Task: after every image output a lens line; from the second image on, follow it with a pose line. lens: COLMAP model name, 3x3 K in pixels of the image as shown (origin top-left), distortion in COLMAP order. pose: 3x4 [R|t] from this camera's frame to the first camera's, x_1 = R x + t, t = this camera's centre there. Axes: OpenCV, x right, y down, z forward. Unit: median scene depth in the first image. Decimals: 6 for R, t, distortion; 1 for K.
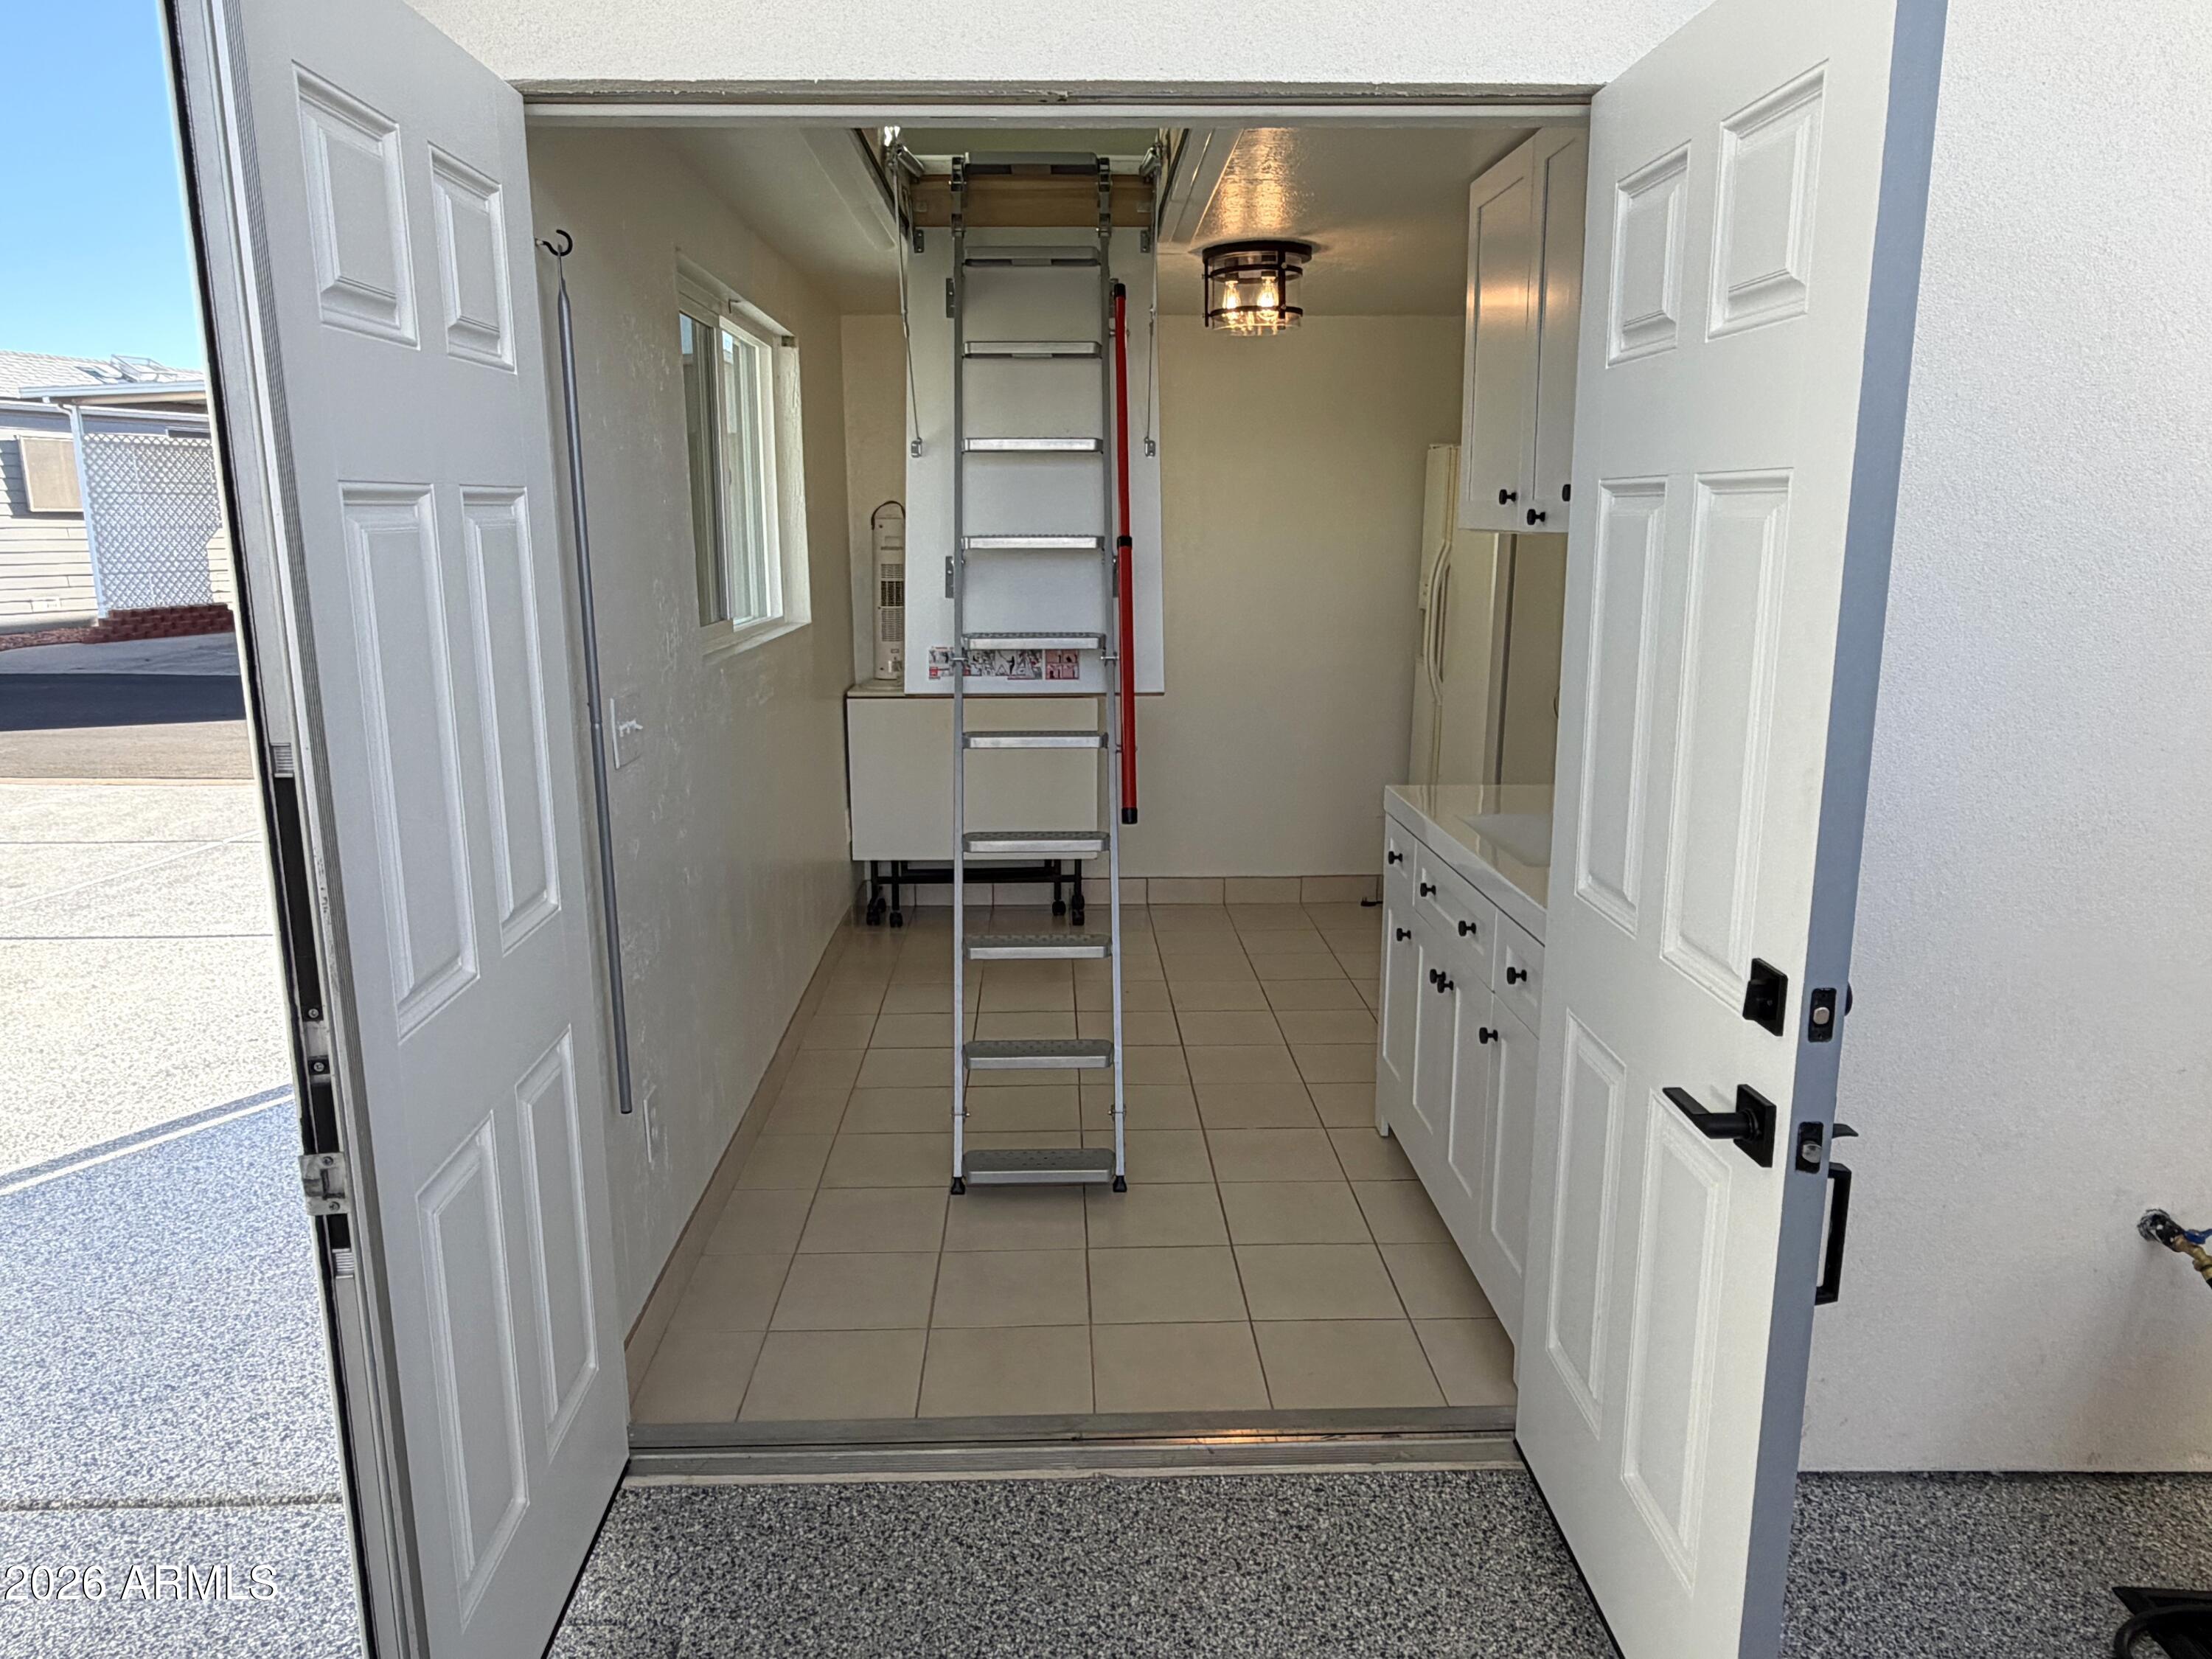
lens RADIAL K [[1482.6, 0, 1096.9], [0, 1482.6, 829.8], [0, 0, 1]] dist [-0.034093, -0.001240]
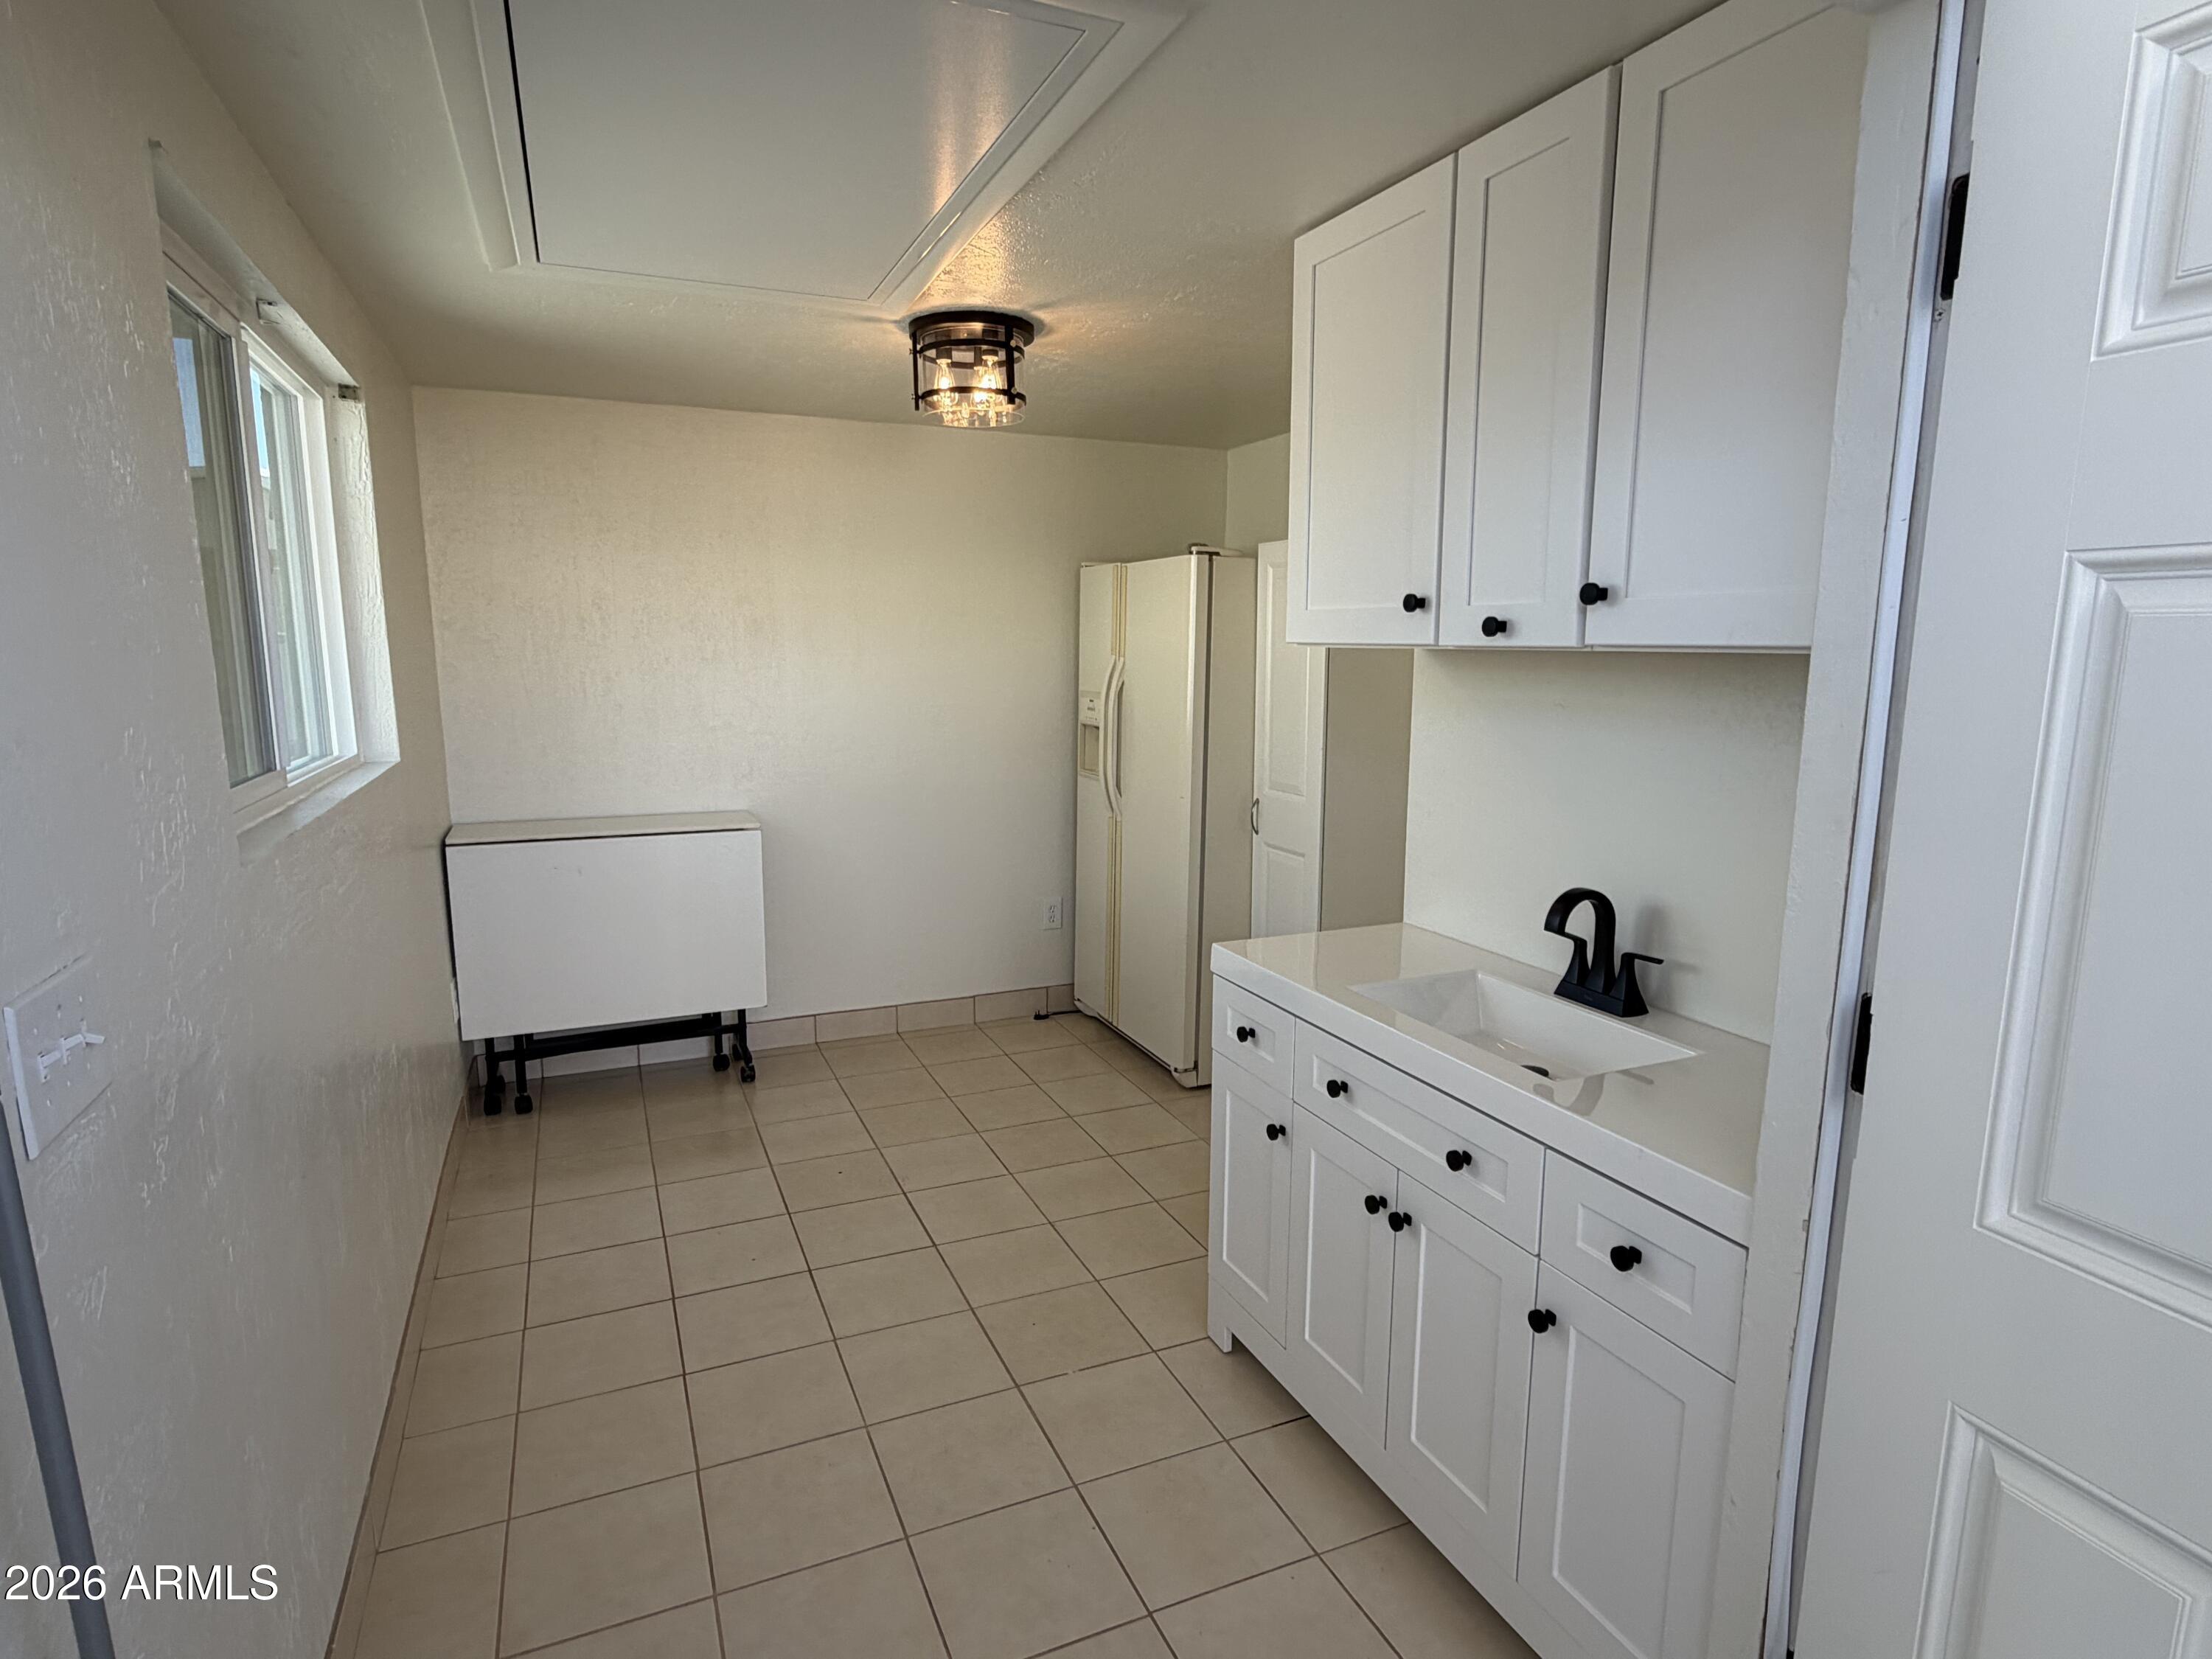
lens RADIAL K [[1175.0, 0, 1118.5], [0, 1175.0, 836.1], [0, 0, 1]] dist [-0.018698, -0.000897]
pose [[0.923219, -0.052395, 0.380686, -0.080717], [0.069140, 0.997143, -0.030435, -0.056250], [-0.378003, 0.054418, 0.924203, 0.299780]]
